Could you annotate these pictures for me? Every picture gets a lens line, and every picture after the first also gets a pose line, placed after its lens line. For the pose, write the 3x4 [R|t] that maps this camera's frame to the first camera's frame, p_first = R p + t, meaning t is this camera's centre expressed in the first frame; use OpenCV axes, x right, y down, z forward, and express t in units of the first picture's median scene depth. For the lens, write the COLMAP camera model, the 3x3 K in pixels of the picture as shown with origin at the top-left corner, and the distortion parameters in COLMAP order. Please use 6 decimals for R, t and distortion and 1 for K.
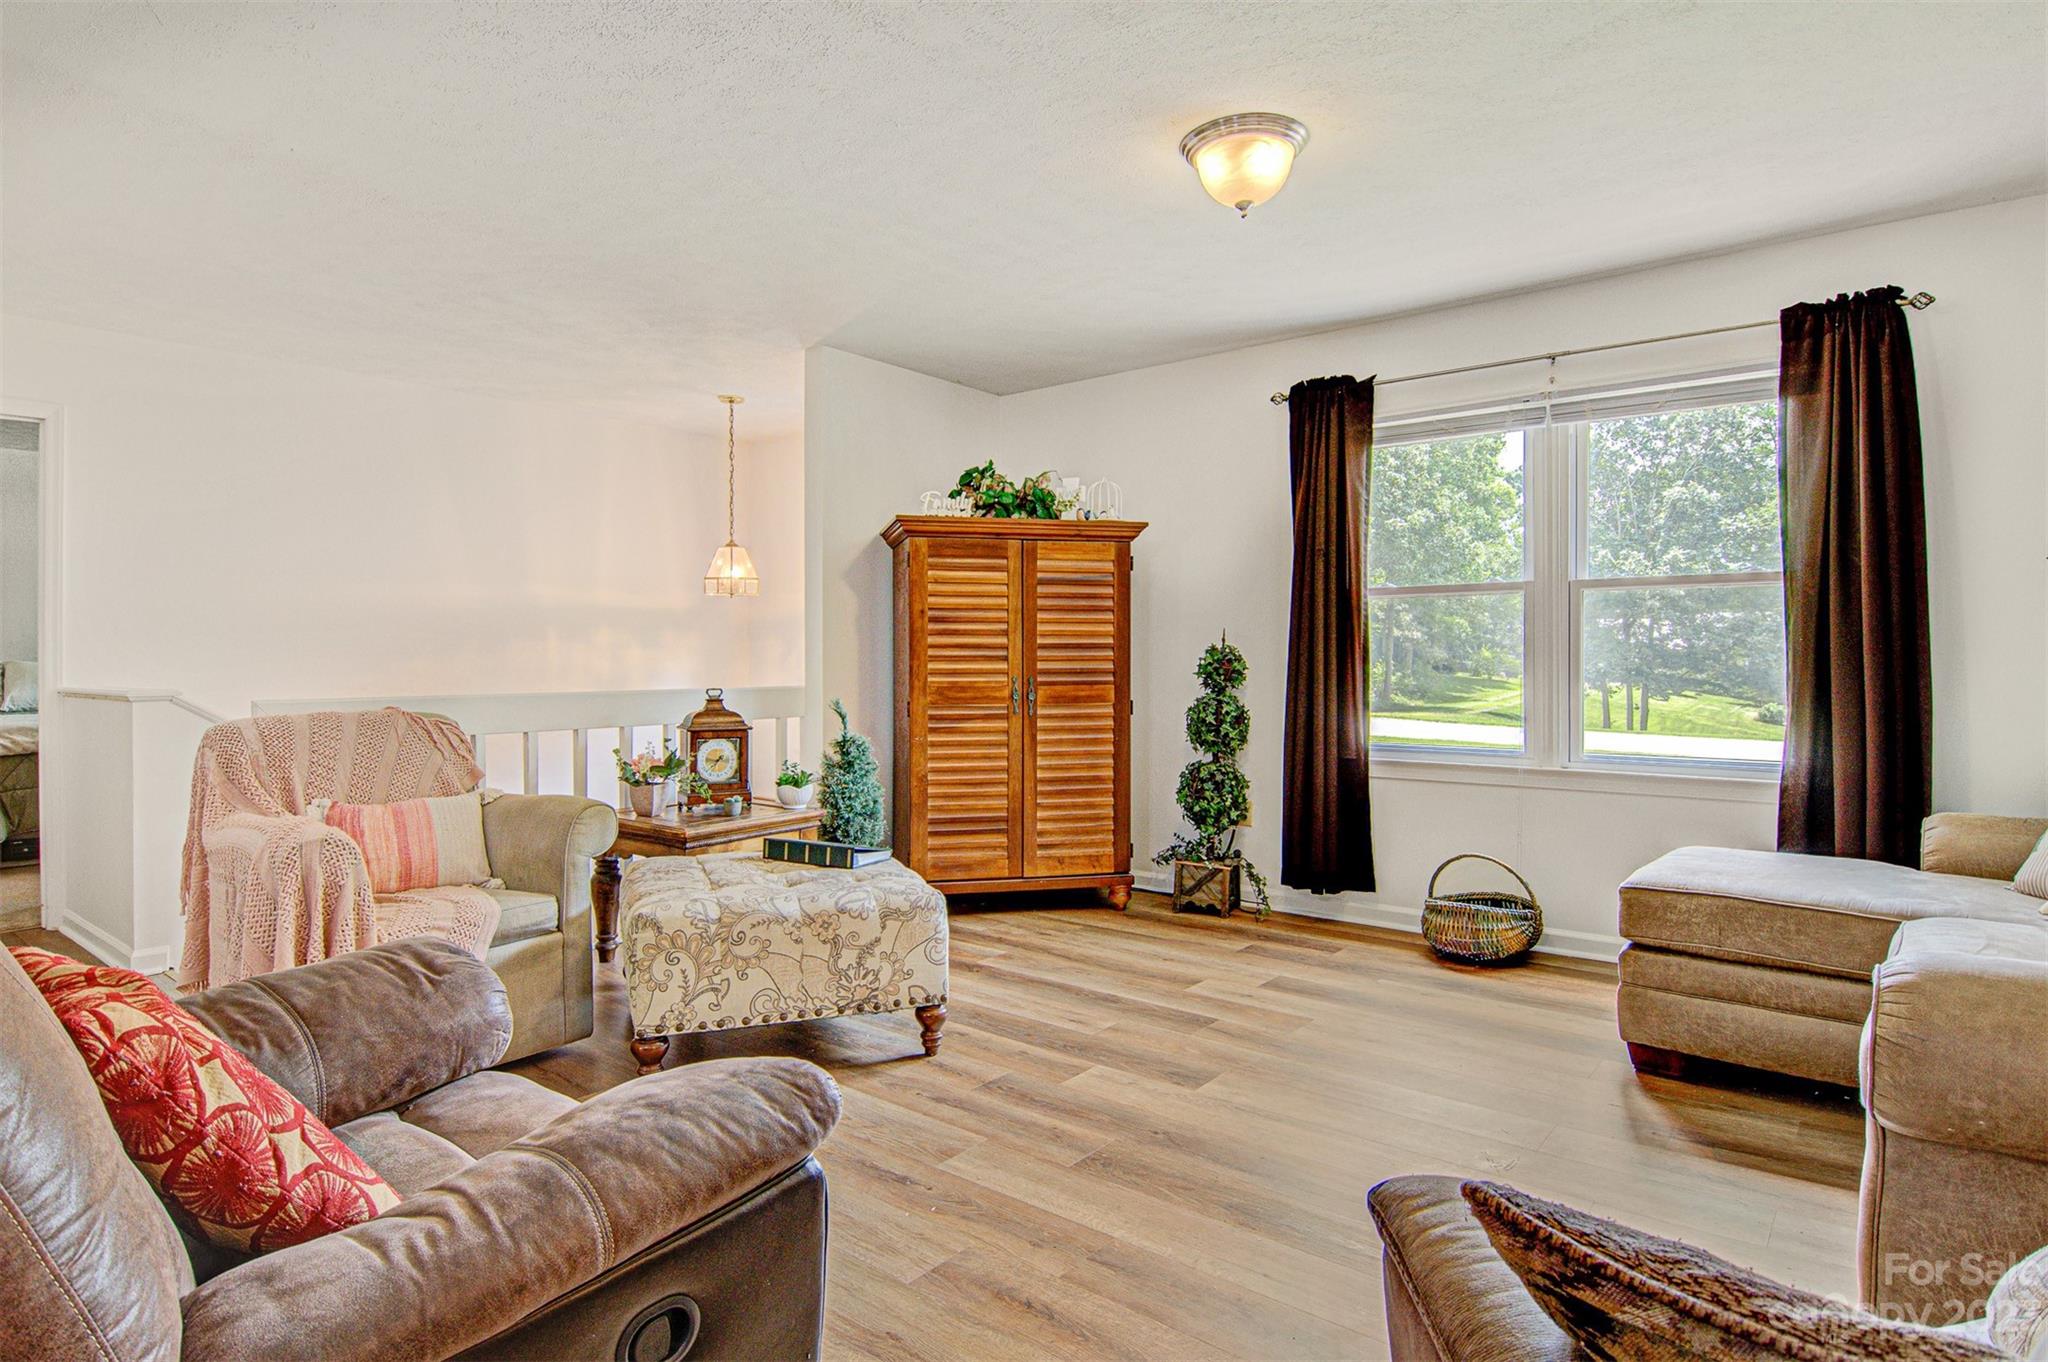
lens RADIAL K [[1079.9, 0, 977.8], [0, 1079.9, 660.7], [0, 0, 1]] dist [0.002158, -0.003781]
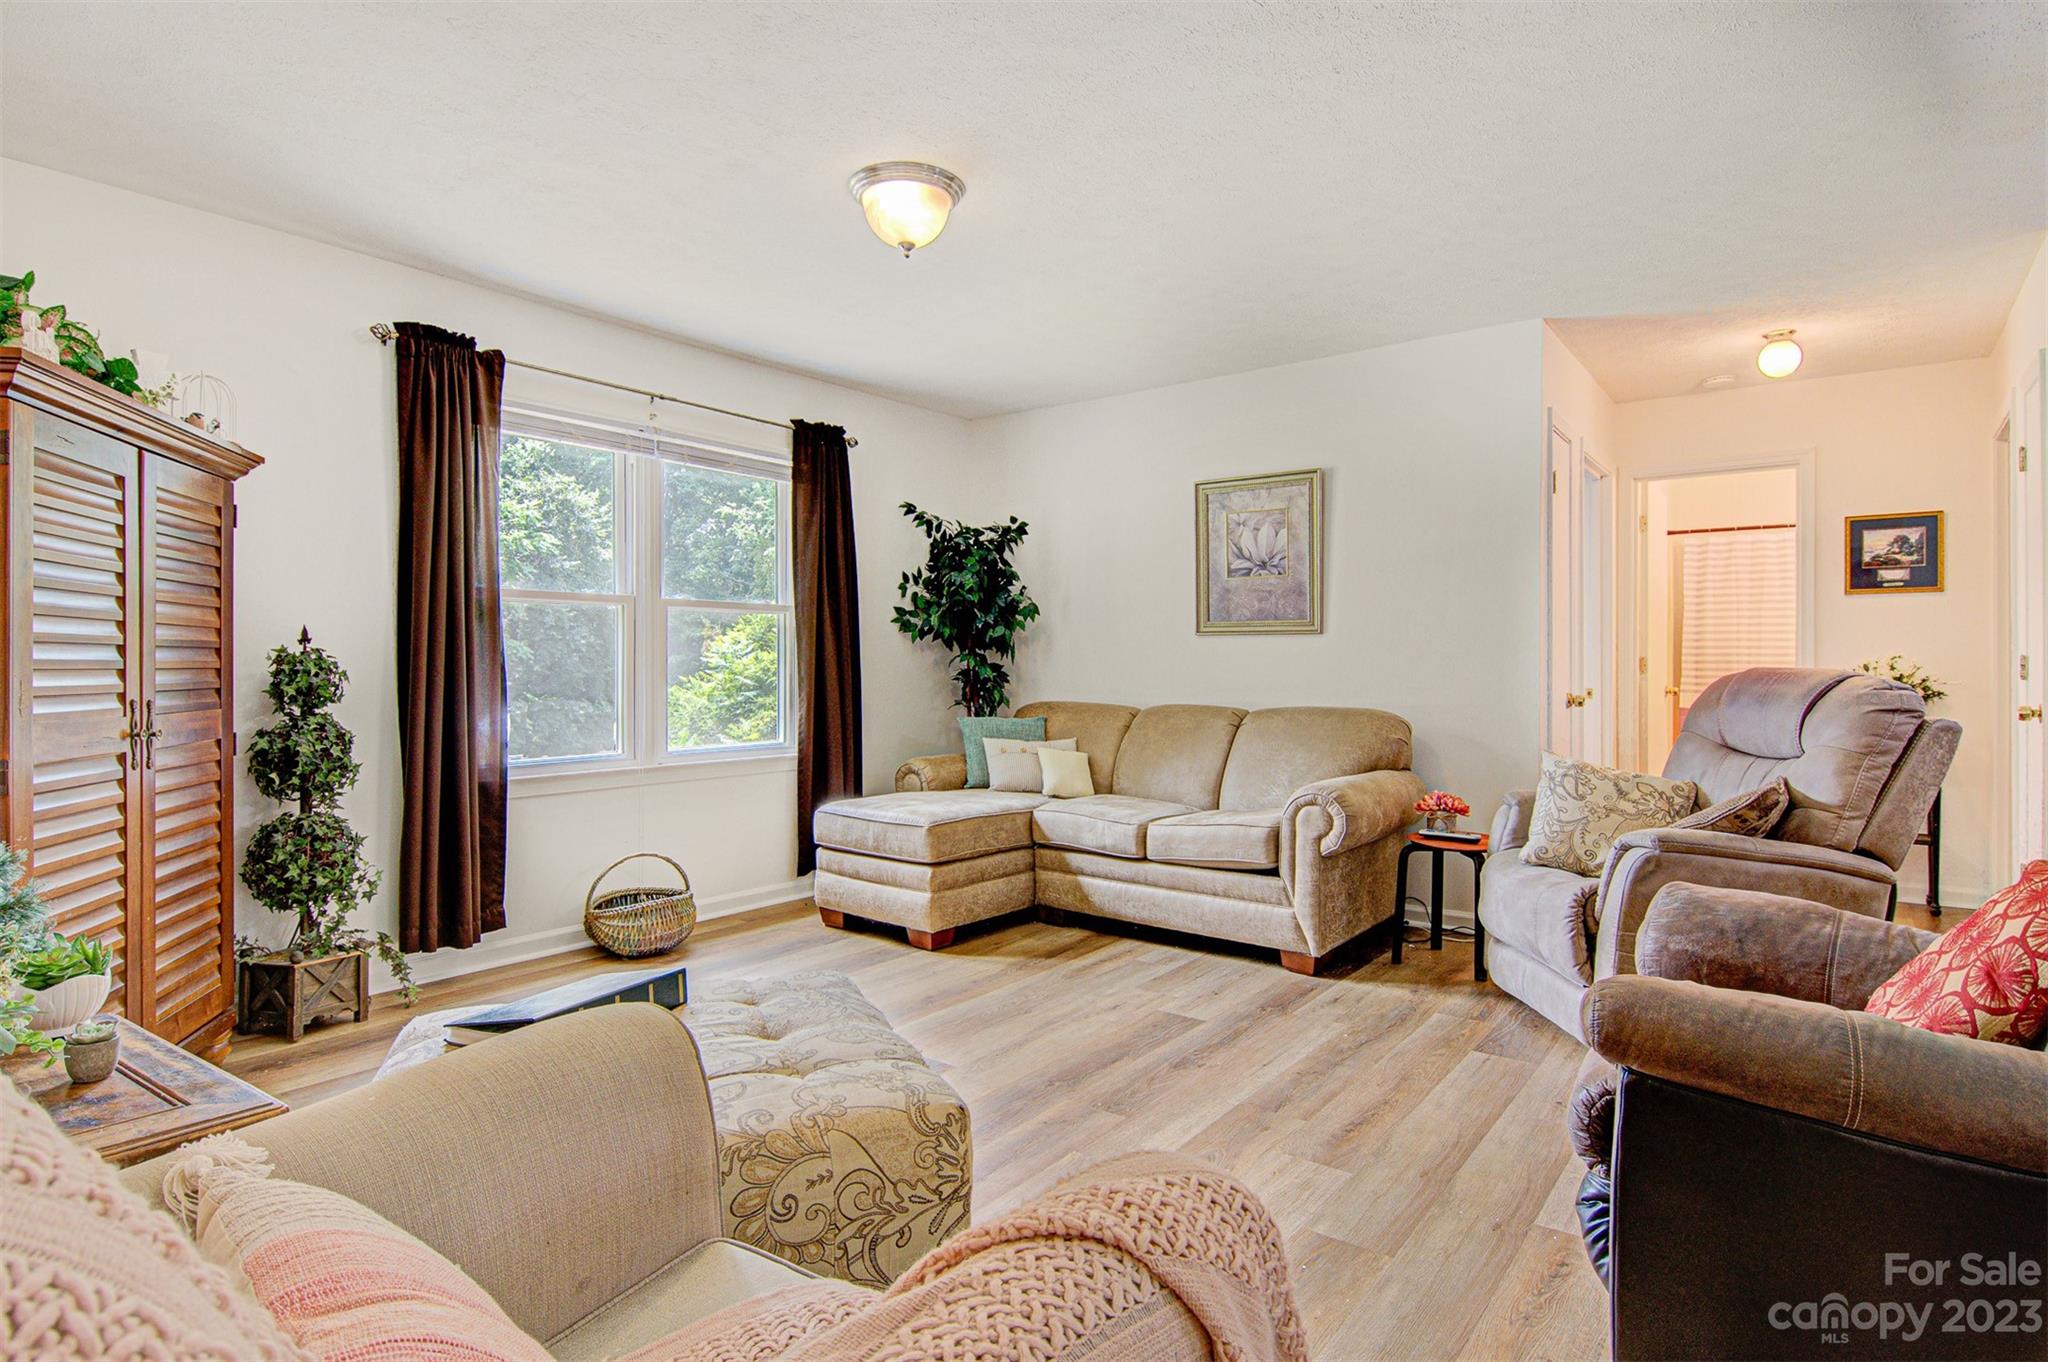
lens RADIAL K [[1079.9, 0, 1027.2], [0, 1079.9, 671.0], [0, 0, 1]] dist [0.002158, -0.003781]
pose [[-0.043576, -0.002851, 0.999046, -0.534211], [0.001107, 0.999995, 0.002902, -0.000992], [-0.999050, 0.001232, -0.043573, 0.593041]]
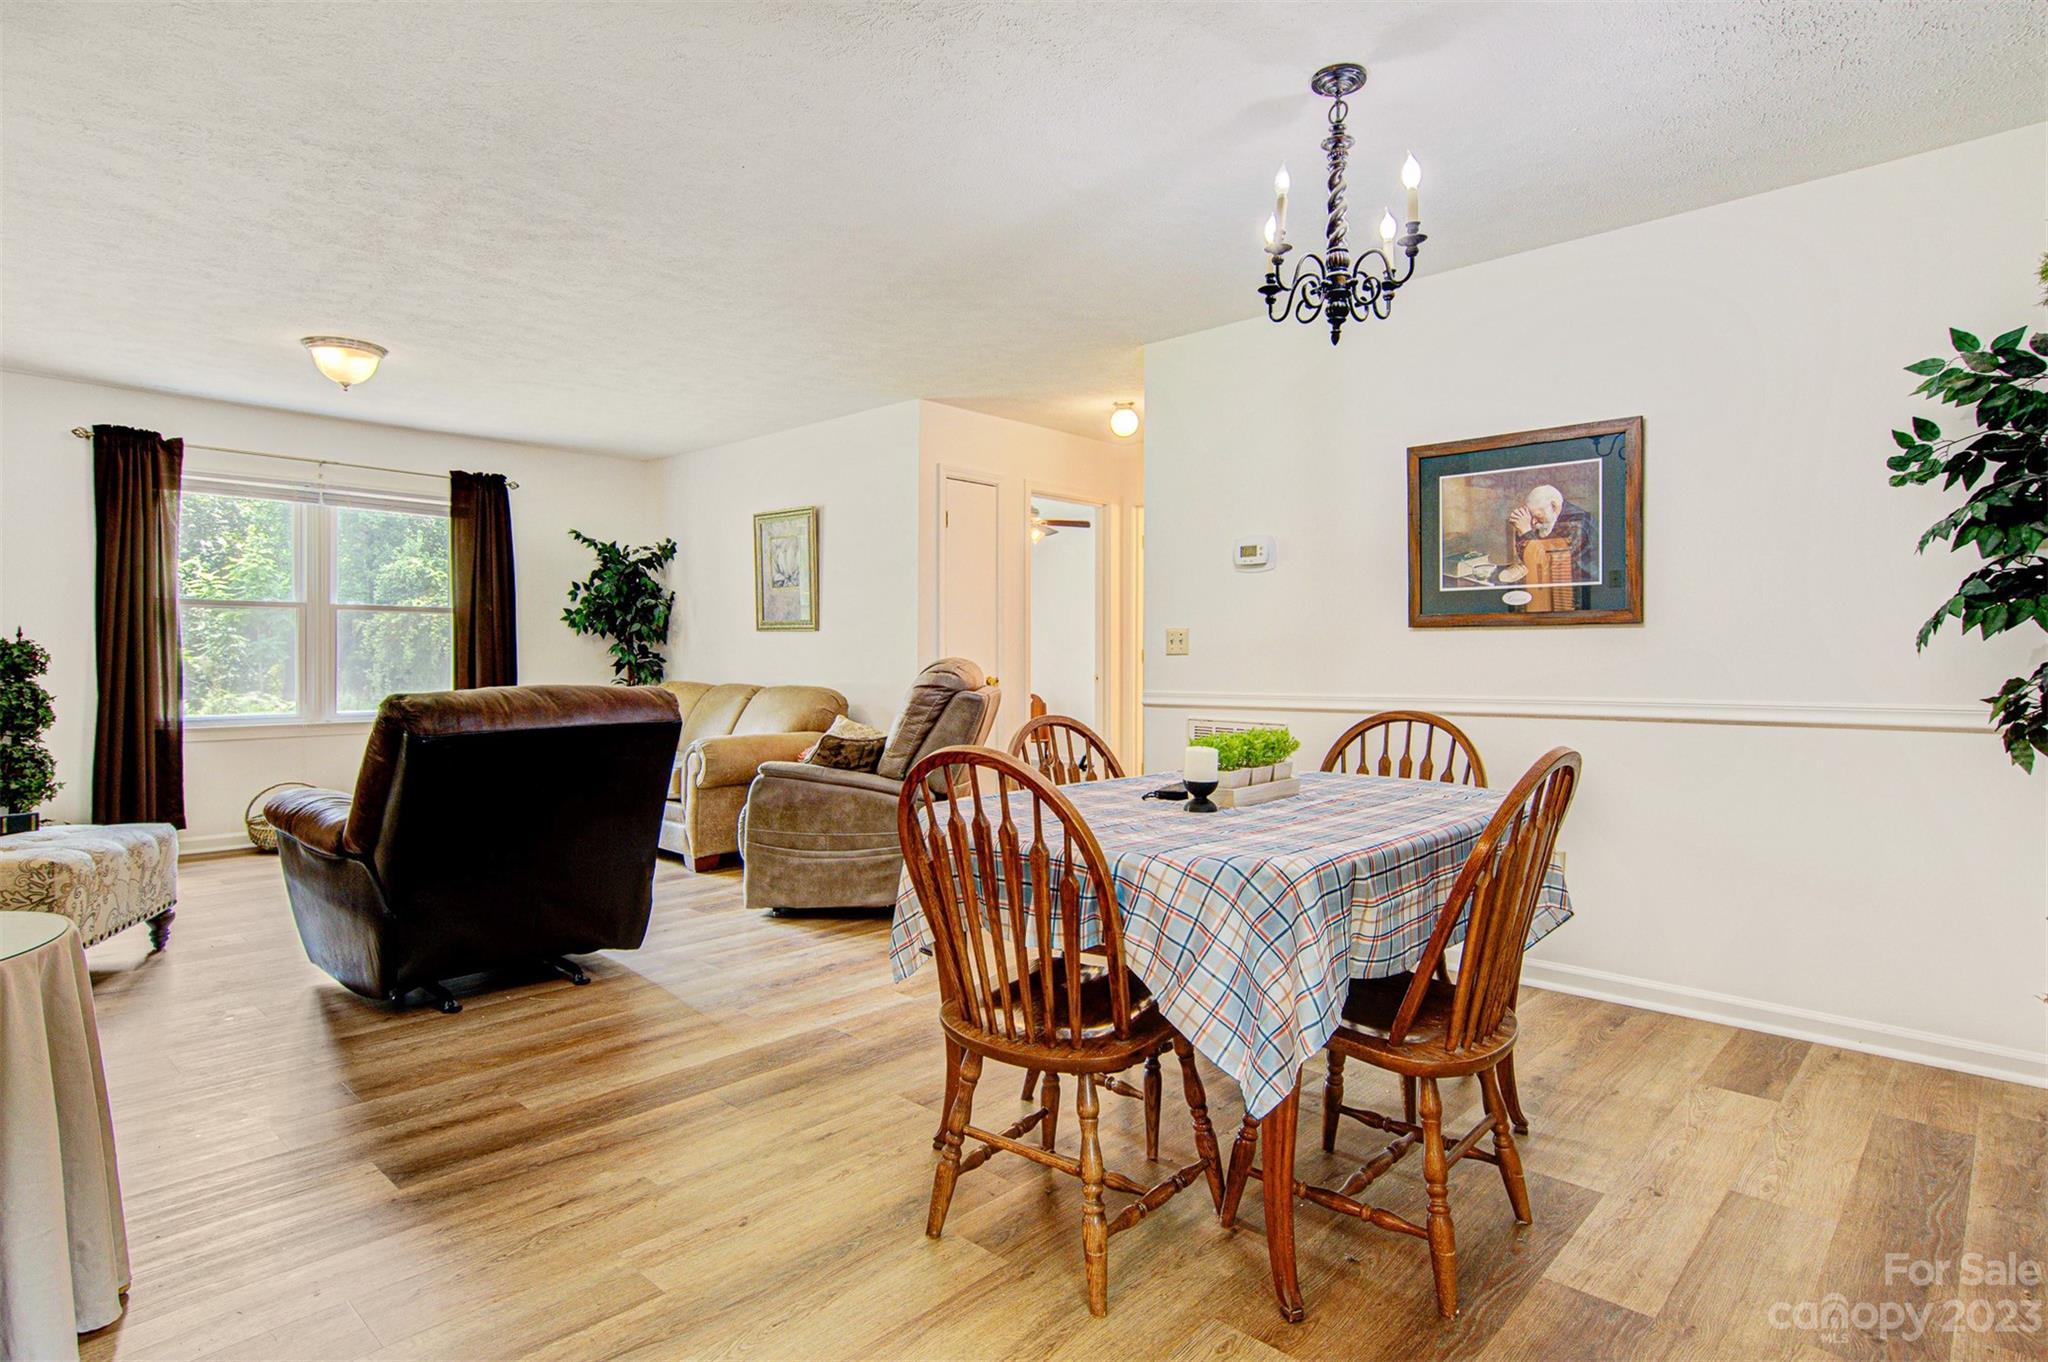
lens RADIAL K [[1079.9, 0, 1041.6], [0, 1079.9, 666.3], [0, 0, 1]] dist [0.002158, -0.003781]
pose [[0.044194, -0.010651, 0.998966, -0.889315], [-0.004370, 0.999932, 0.010855, -0.004189], [-0.999013, -0.004845, 0.044145, -0.106516]]
